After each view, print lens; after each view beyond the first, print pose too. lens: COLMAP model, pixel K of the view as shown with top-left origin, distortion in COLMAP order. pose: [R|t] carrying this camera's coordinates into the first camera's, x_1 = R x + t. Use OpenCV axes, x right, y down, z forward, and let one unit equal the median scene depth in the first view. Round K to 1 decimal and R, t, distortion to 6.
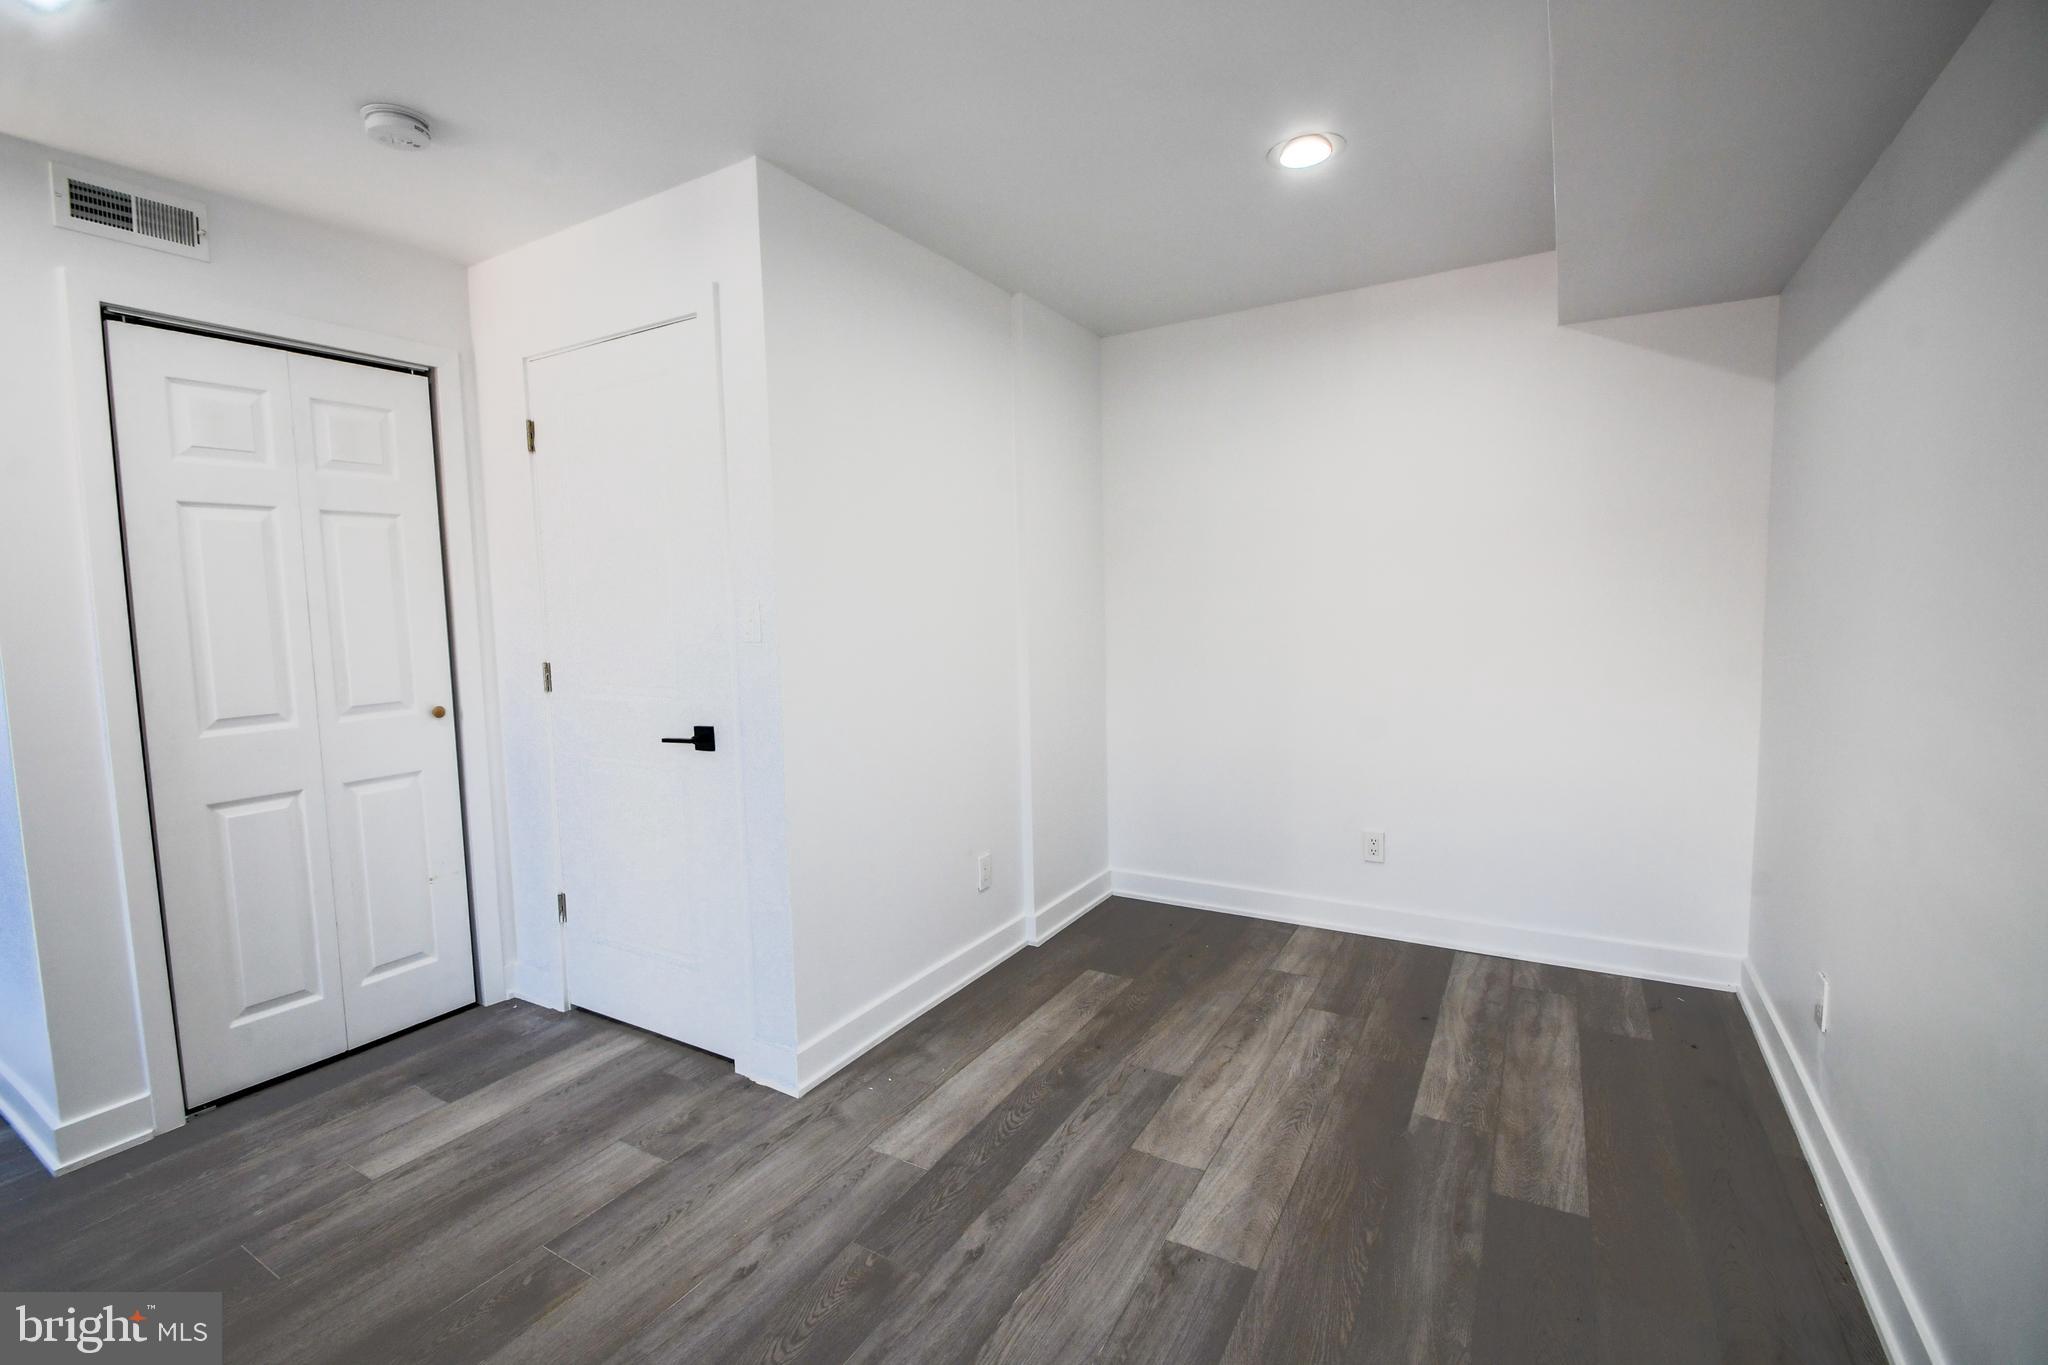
lens RADIAL K [[891.6, 0, 1006.4], [0, 891.6, 676.3], [0, 0, 1]] dist [-0.007163, -0.009530]
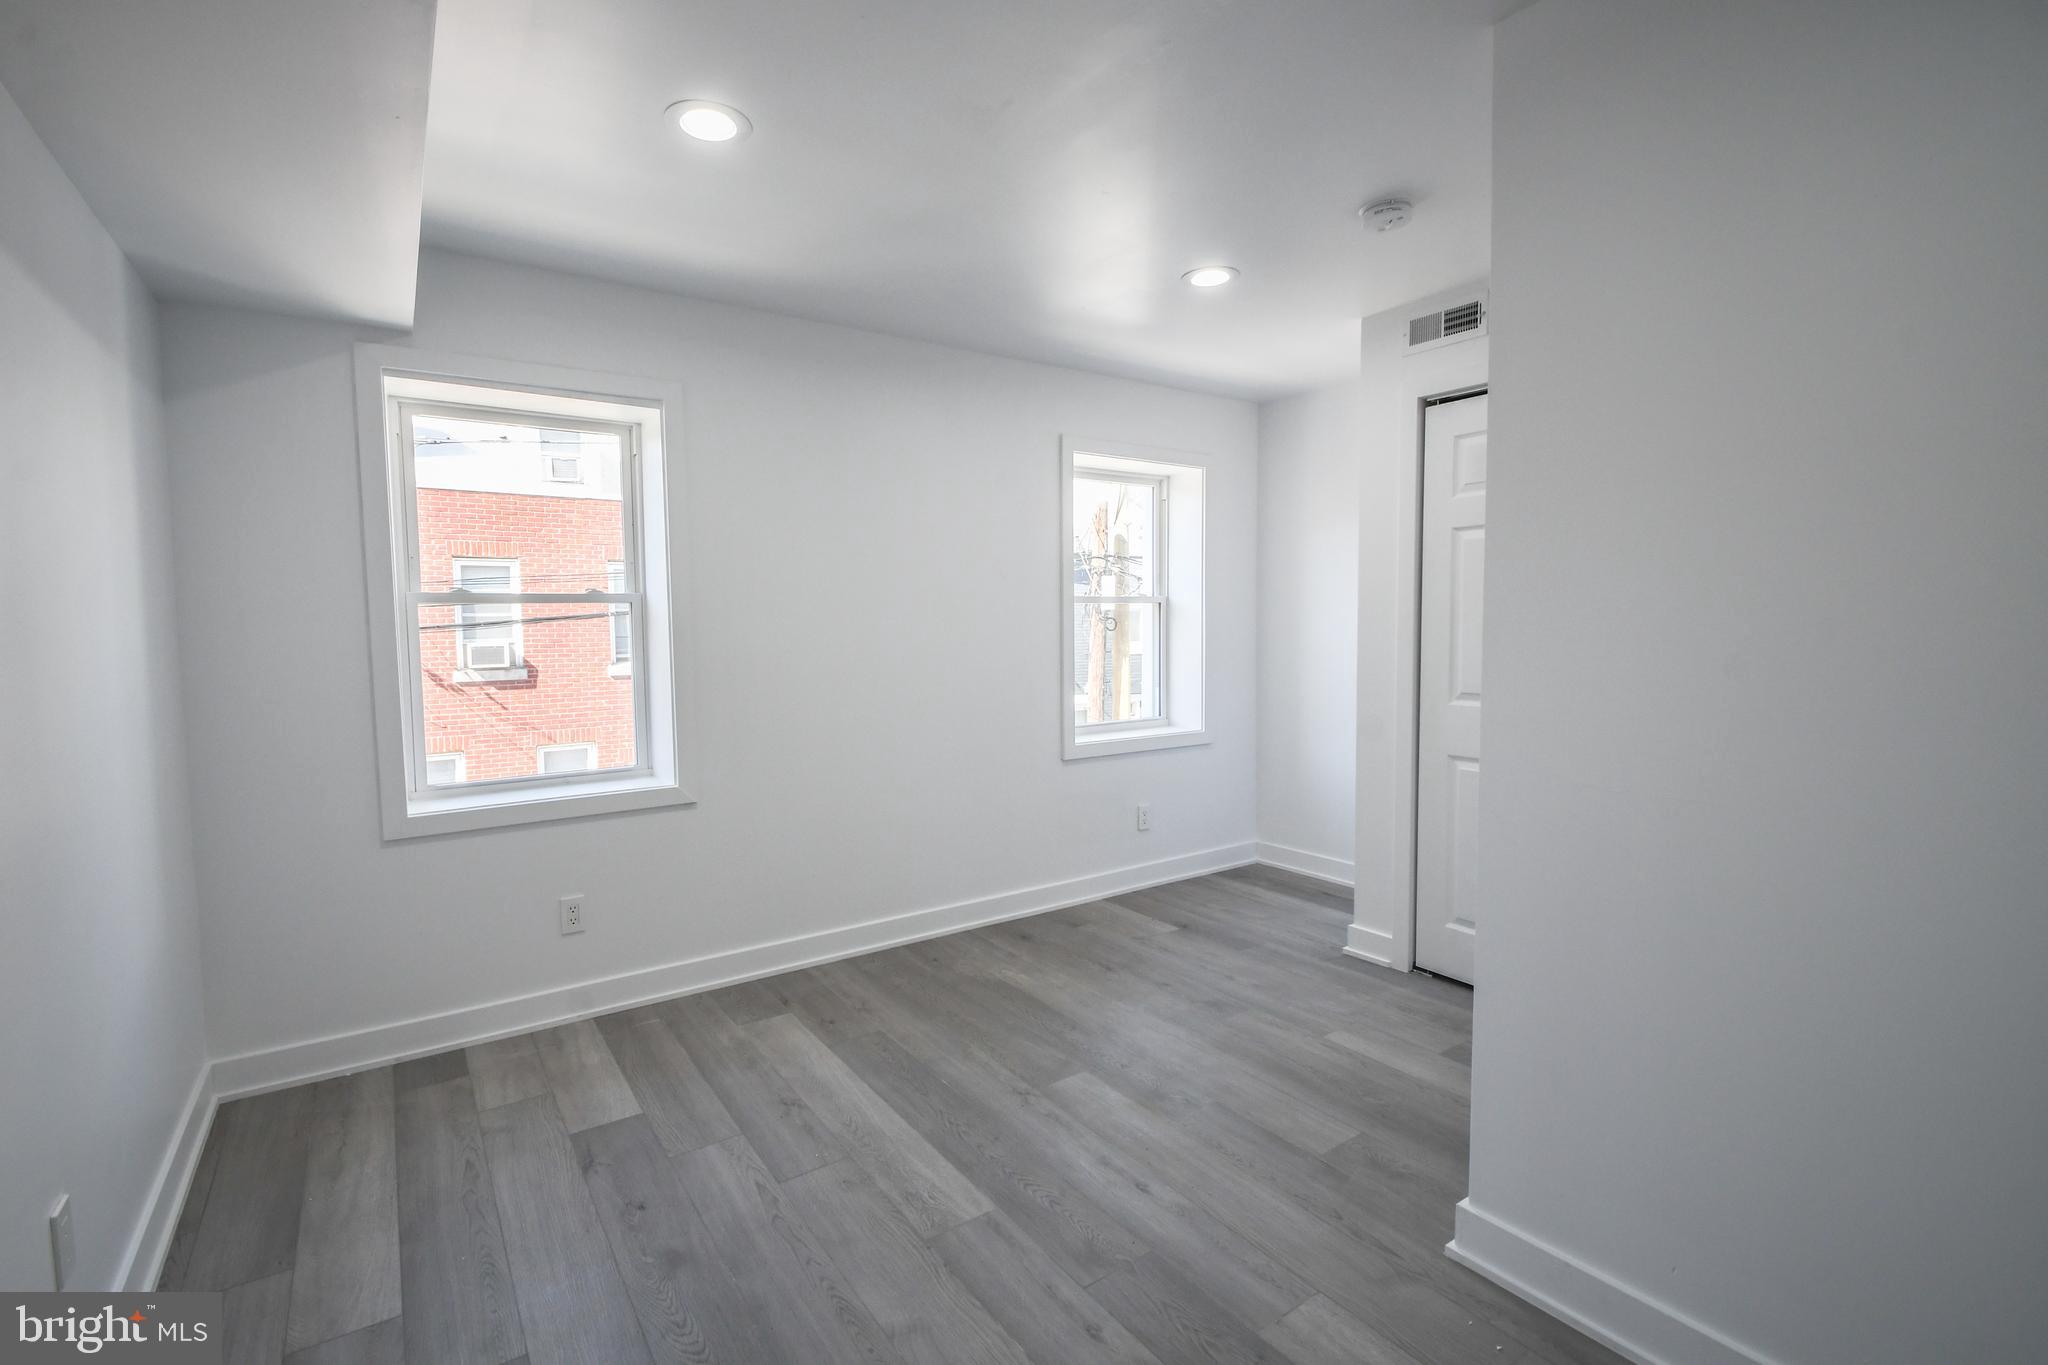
lens RADIAL K [[891.6, 0, 990.7], [0, 891.6, 672.2], [0, 0, 1]] dist [-0.007163, -0.009530]
pose [[-0.420130, 0.082702, -0.903688, 0.617902], [-0.056198, 0.991556, 0.116870, -0.101170], [0.905722, 0.099886, -0.411935, 0.957761]]
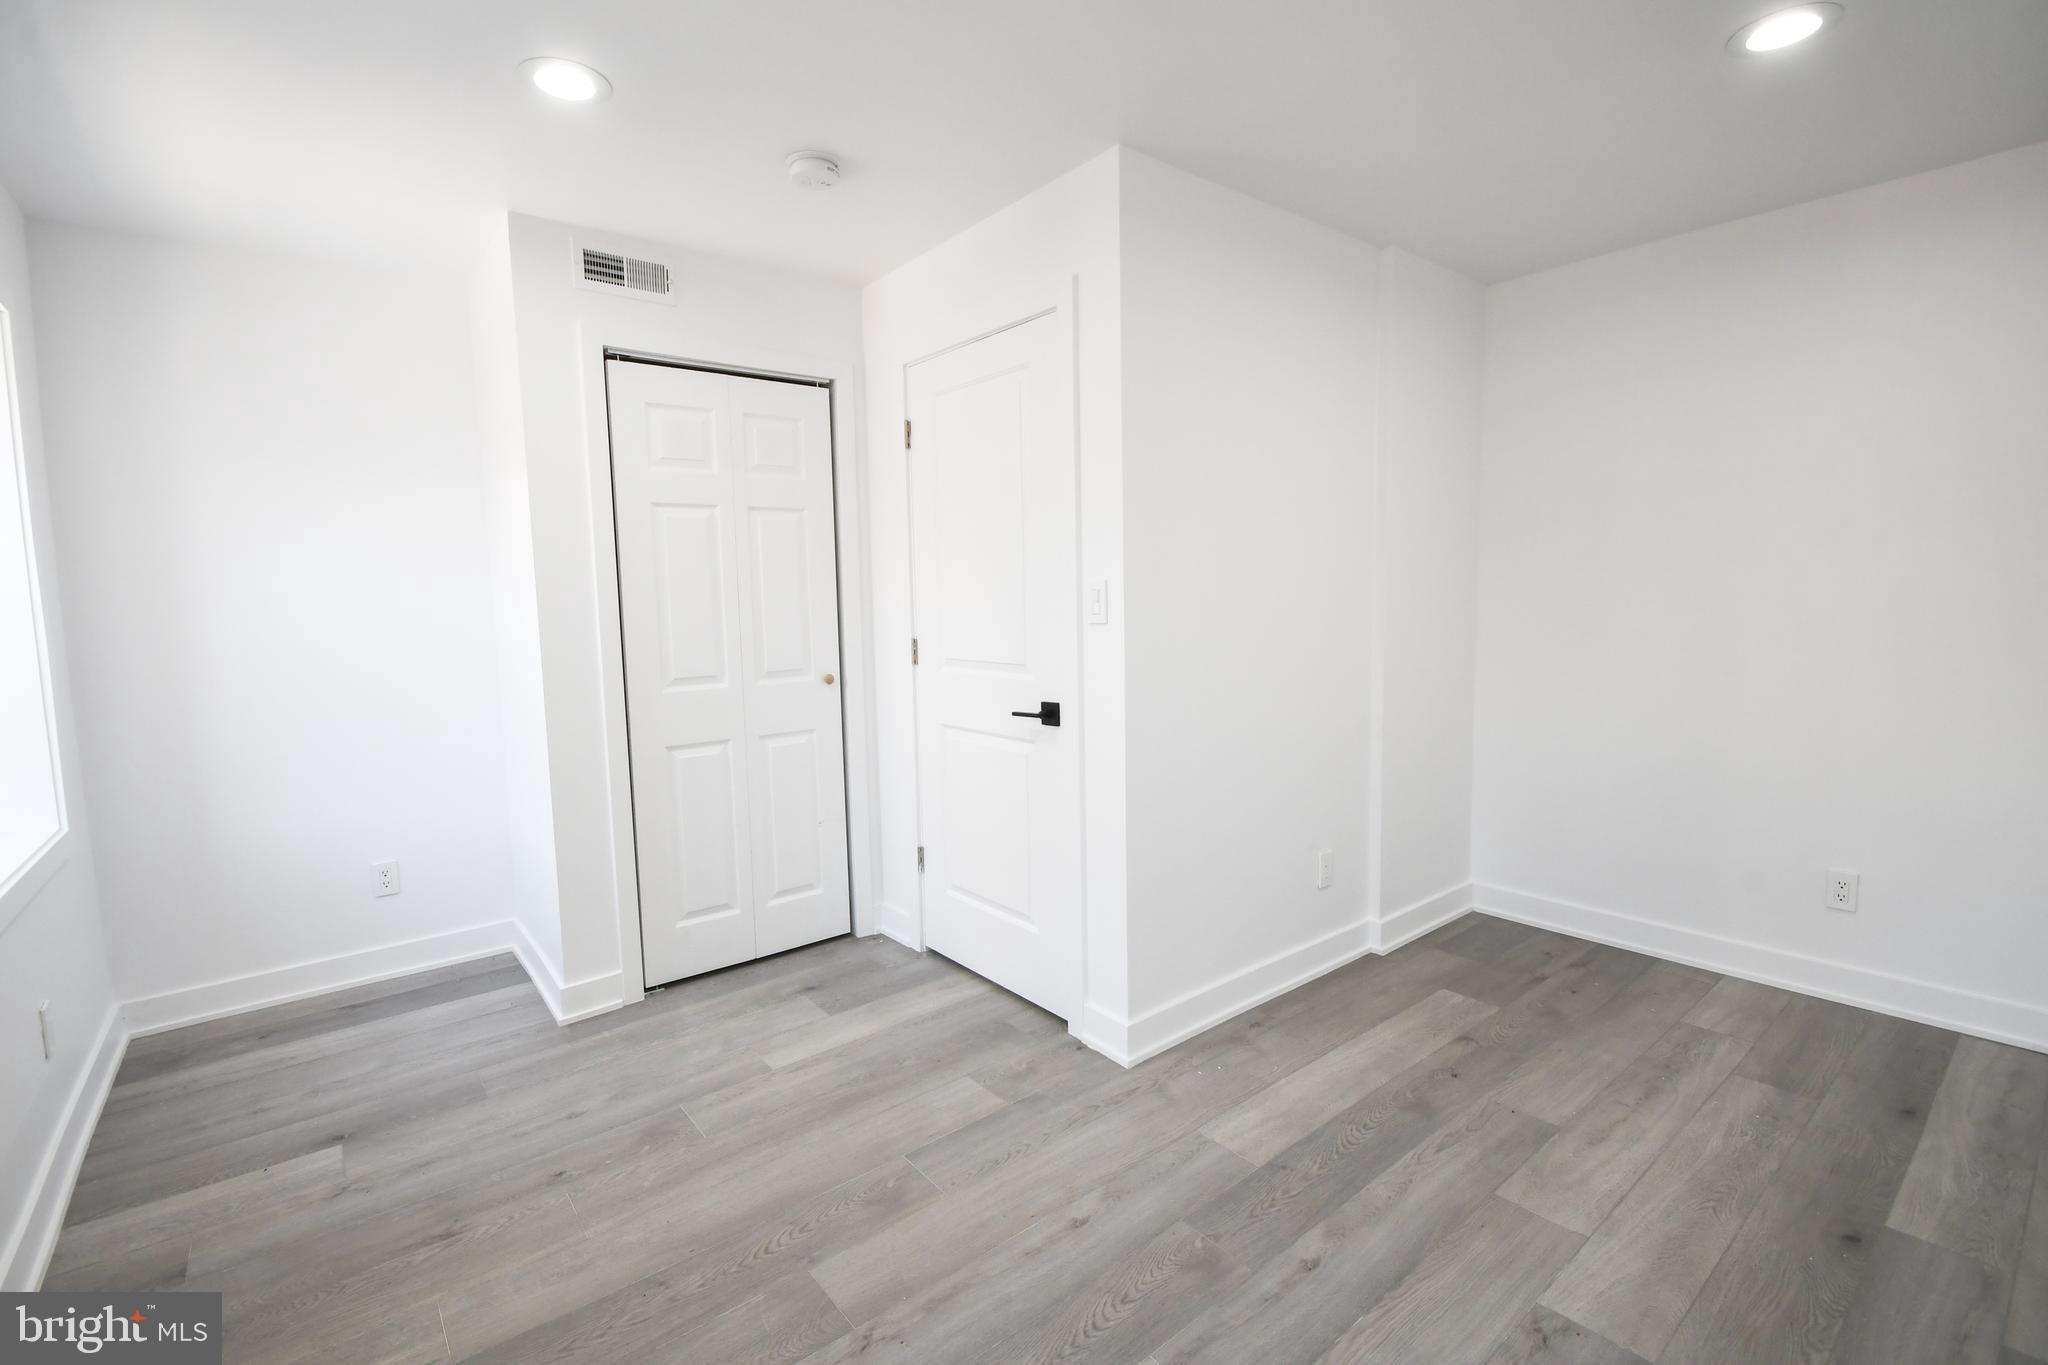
lens RADIAL K [[891.6, 0, 997.8], [0, 891.6, 674.9], [0, 0, 1]] dist [-0.007163, -0.009530]
pose [[0.933027, 0.035411, -0.358059, -0.023963], [-0.028827, 0.999303, 0.023710, 0.001110], [0.358649, -0.011800, 0.933398, -0.006143]]
